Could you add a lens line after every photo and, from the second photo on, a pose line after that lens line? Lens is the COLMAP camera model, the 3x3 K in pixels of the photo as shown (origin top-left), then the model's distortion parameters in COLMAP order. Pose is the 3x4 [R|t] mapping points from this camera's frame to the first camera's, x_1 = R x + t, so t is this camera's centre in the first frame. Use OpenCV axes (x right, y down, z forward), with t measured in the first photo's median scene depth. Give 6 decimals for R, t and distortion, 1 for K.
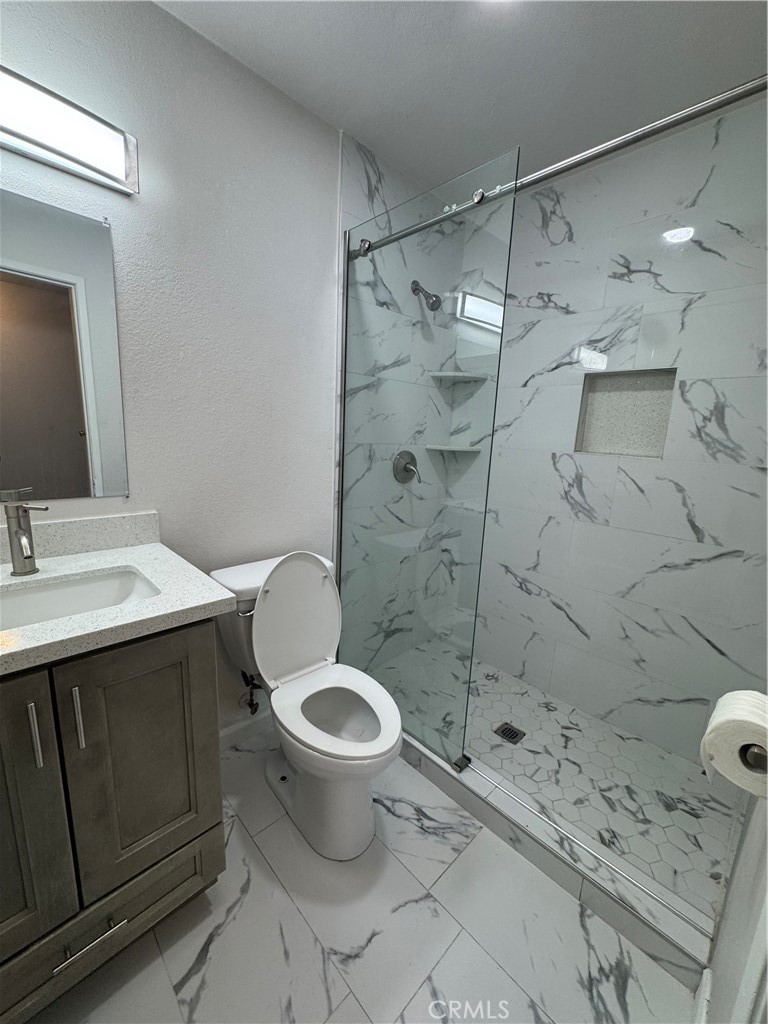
lens RADIAL K [[407.7, 0, 383.1], [0, 407.7, 511.9], [0, 0, 1]] dist [-0.002994, 0.000426]
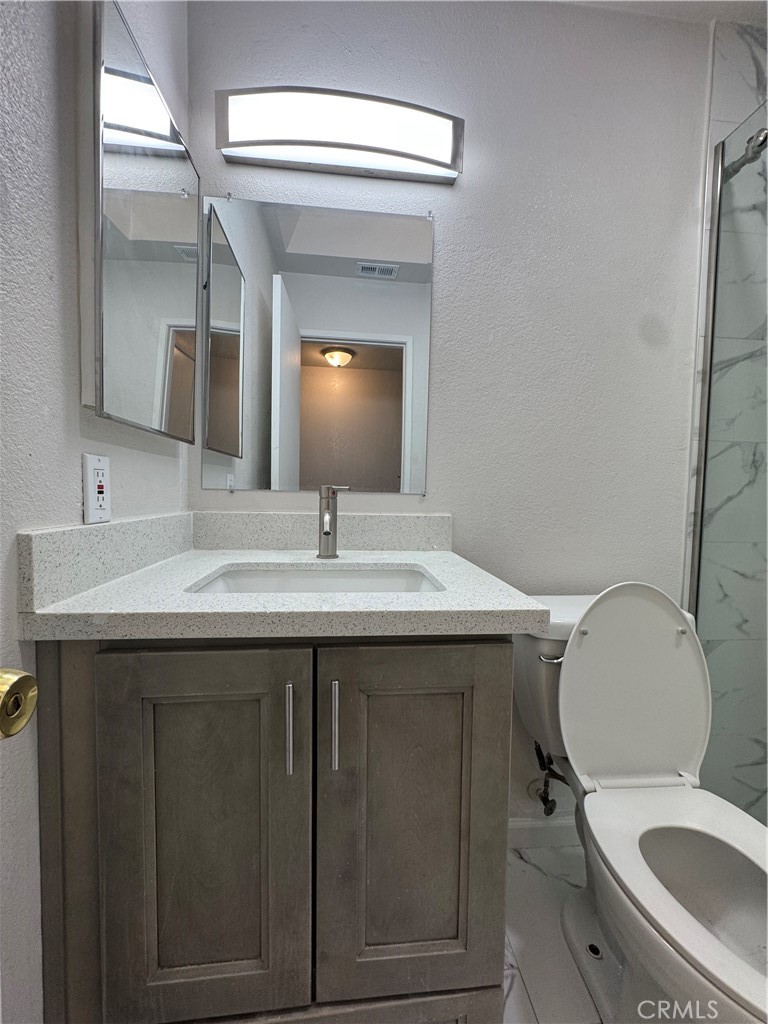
lens RADIAL K [[407.7, 0, 383.1], [0, 407.7, 511.9], [0, 0, 1]] dist [-0.002994, 0.000426]
pose [[0.776461, 0.002216, -0.630162, -0.105333], [-0.104568, 0.986583, -0.125375, 0.103985], [0.621429, 0.163243, 0.766275, 0.212008]]
